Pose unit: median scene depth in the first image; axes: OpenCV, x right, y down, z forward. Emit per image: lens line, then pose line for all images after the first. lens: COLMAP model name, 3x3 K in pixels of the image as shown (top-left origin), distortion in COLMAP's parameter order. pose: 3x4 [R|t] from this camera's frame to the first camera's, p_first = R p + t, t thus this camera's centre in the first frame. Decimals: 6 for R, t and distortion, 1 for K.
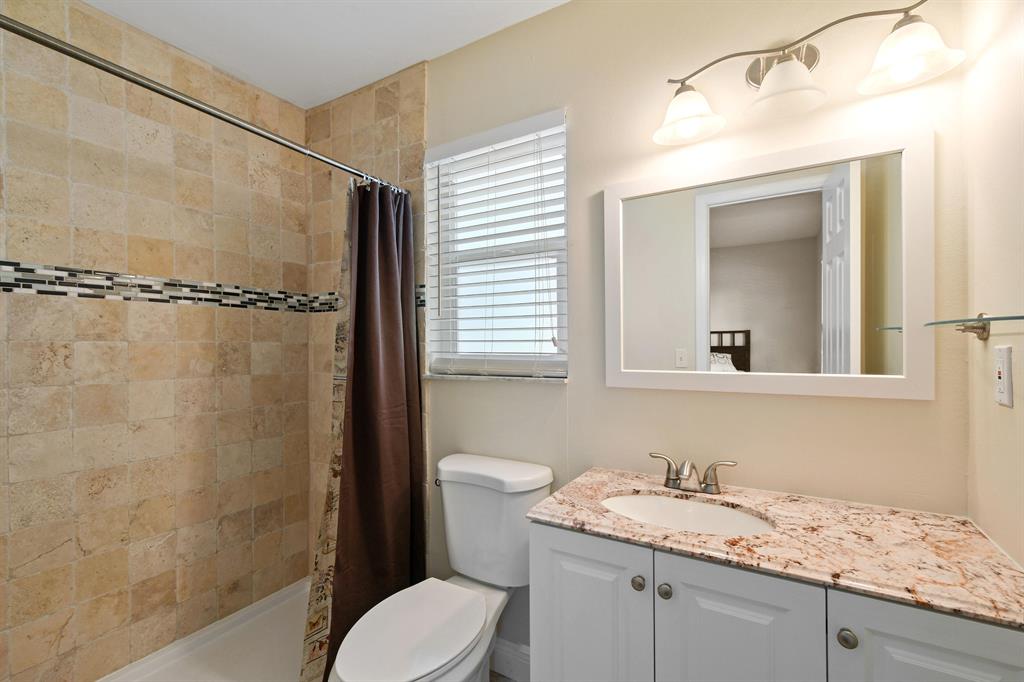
lens RADIAL K [[450.0, 0, 510.0], [0, 450.0, 347.5], [0, 0, 1]] dist [0.011158, -0.004325]
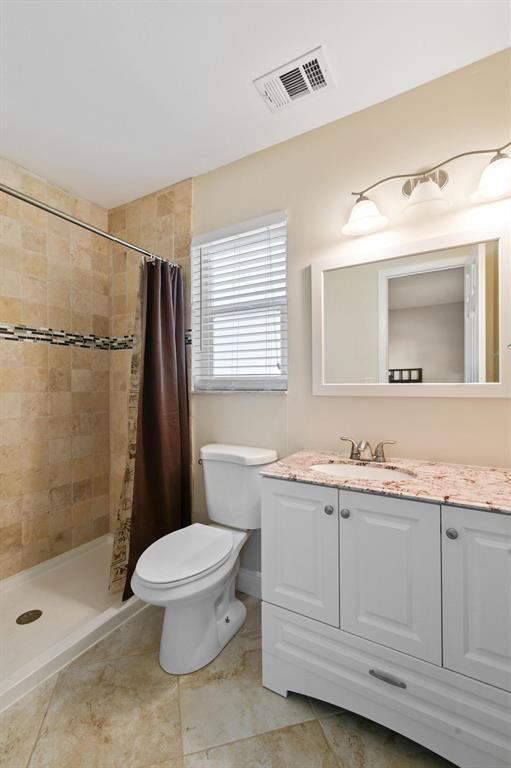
lens RADIAL K [[337.5, 0, 250.8], [0, 337.5, 386.8], [0, 0, 1]] dist [0.011158, -0.004325]
pose [[0.999991, 0.001783, 0.003841, 0.001541], [-0.001789, 0.999997, 0.001493, 0.050109], [-0.003838, -0.001500, 0.999992, -0.113019]]
